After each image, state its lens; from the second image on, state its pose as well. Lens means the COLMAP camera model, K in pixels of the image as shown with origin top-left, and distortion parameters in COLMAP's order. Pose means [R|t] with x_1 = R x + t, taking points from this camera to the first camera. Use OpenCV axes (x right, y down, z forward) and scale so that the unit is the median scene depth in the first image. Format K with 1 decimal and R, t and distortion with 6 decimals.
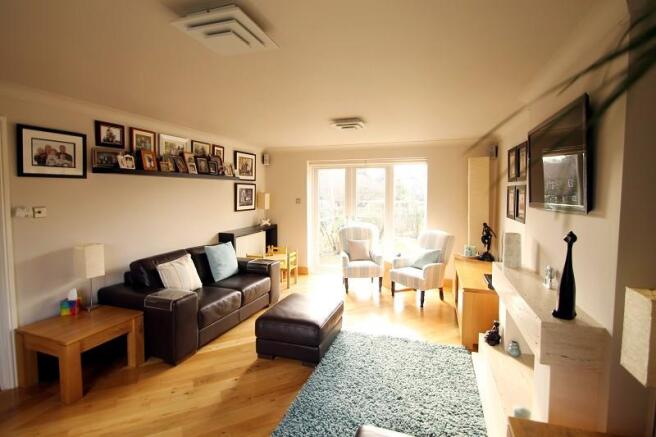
lens RADIAL K [[312.6, 0, 337.1], [0, 312.6, 208.7], [0, 0, 1]] dist [0.001591, 0.000313]
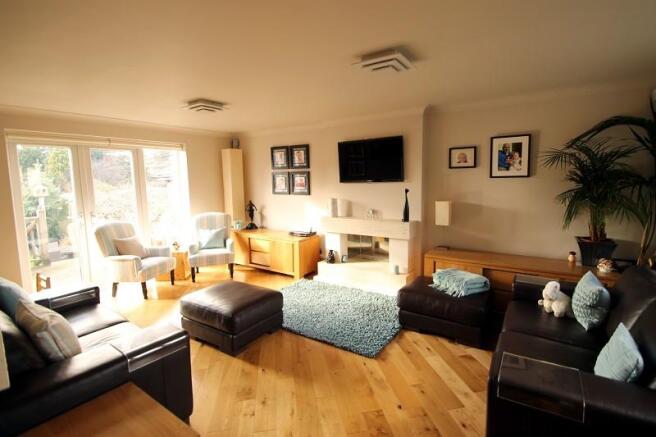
lens RADIAL K [[312.6, 0, 337.1], [0, 312.6, 208.7], [0, 0, 1]] dist [0.001591, 0.000313]
pose [[0.255343, -0.099627, 0.961704, -0.621008], [0.070058, 0.993969, 0.084369, -0.005886], [-0.964309, 0.045832, 0.260783, 0.278476]]
